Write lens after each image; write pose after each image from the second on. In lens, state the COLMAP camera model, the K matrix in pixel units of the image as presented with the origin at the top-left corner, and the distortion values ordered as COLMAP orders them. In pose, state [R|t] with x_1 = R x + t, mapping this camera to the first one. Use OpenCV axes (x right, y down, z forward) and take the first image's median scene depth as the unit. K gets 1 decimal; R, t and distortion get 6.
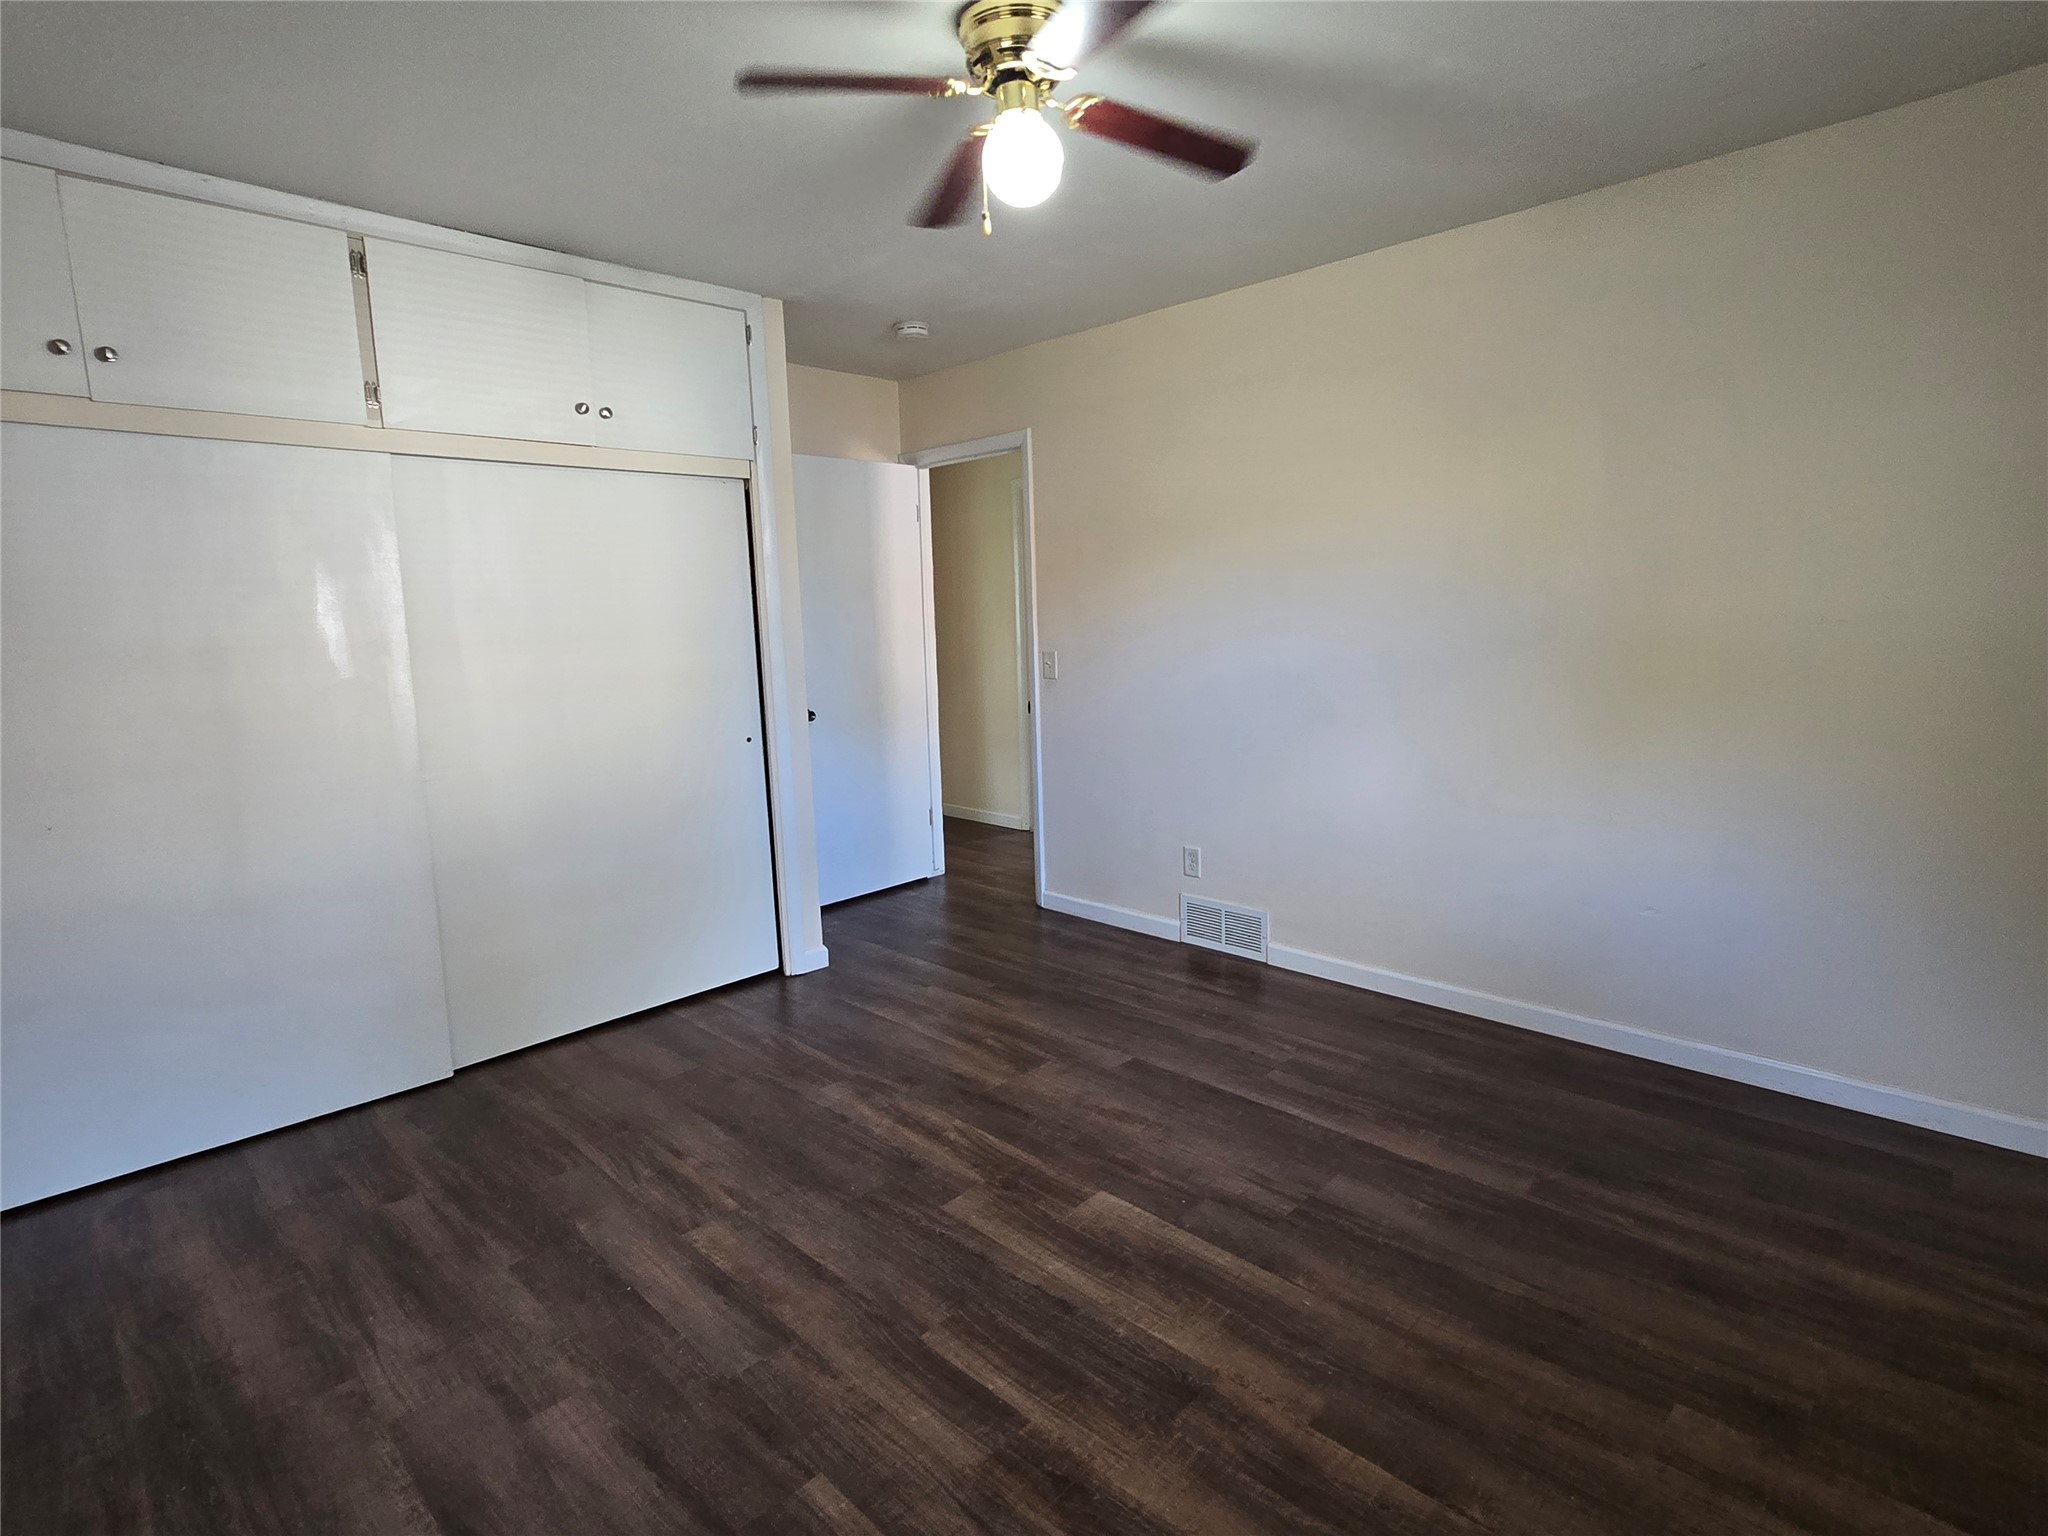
lens RADIAL K [[1030.3, 0, 1042.4], [0, 1030.3, 752.2], [0, 0, 1]] dist [-0.003129, -0.001435]
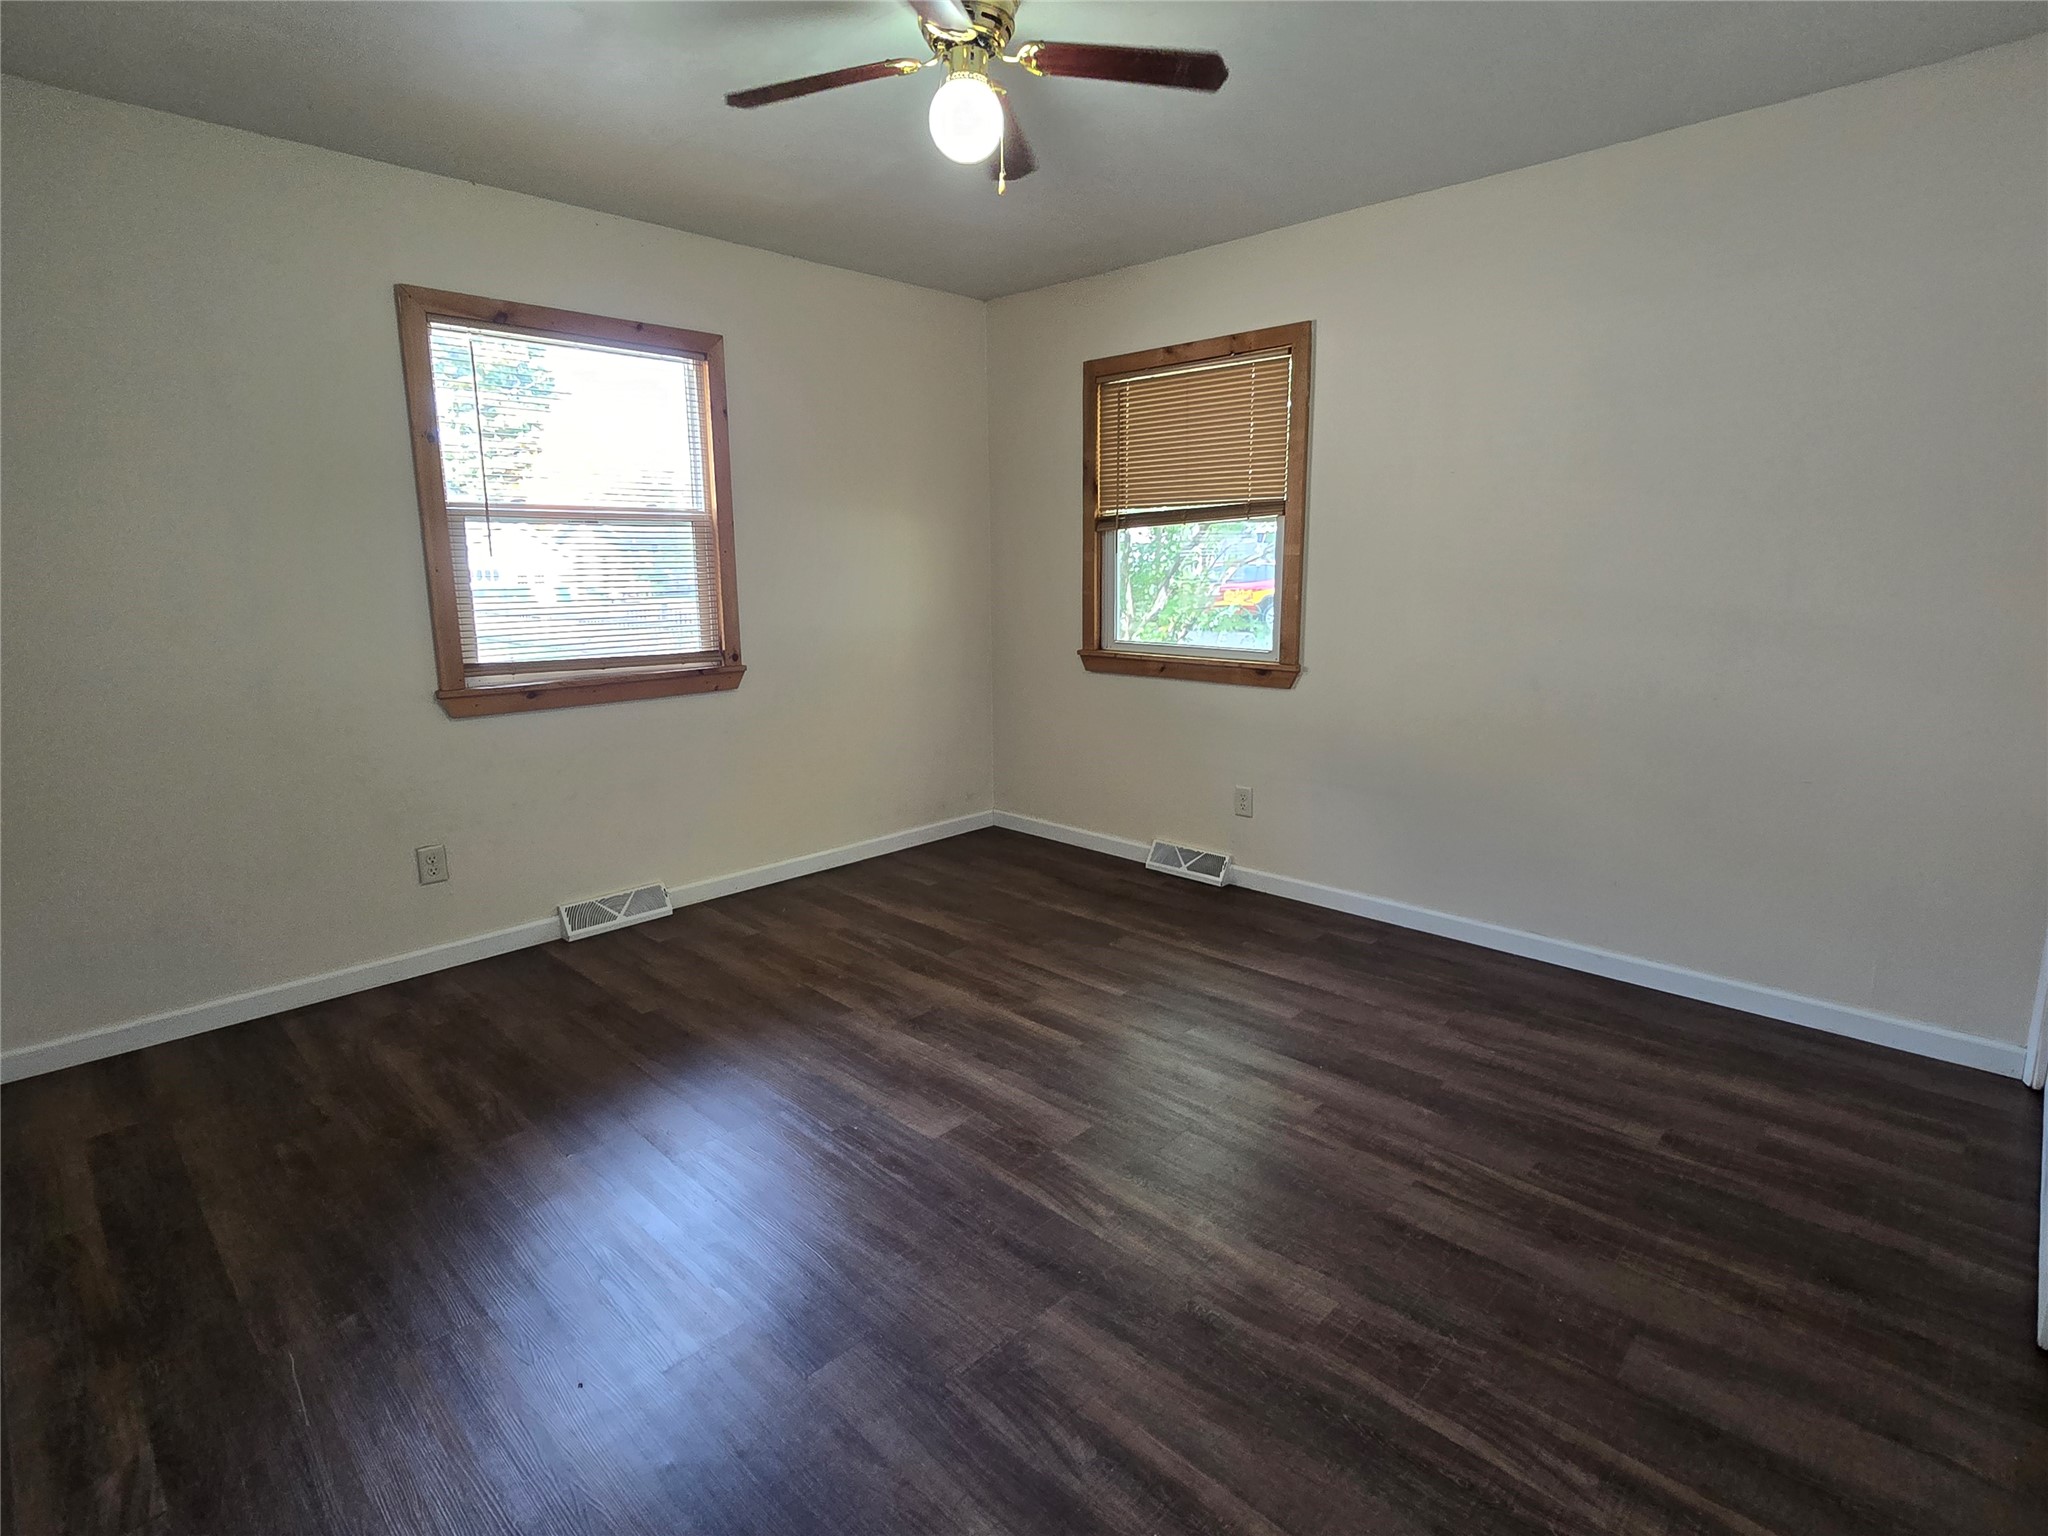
lens RADIAL K [[1030.3, 0, 1042.4], [0, 1030.3, 752.2], [0, 0, 1]] dist [-0.003129, -0.001435]
pose [[-0.999359, 0.035696, 0.002792, -0.069413], [0.034721, 0.947101, 0.319053, -0.257013], [0.008744, 0.318945, -0.947733, 1.982679]]
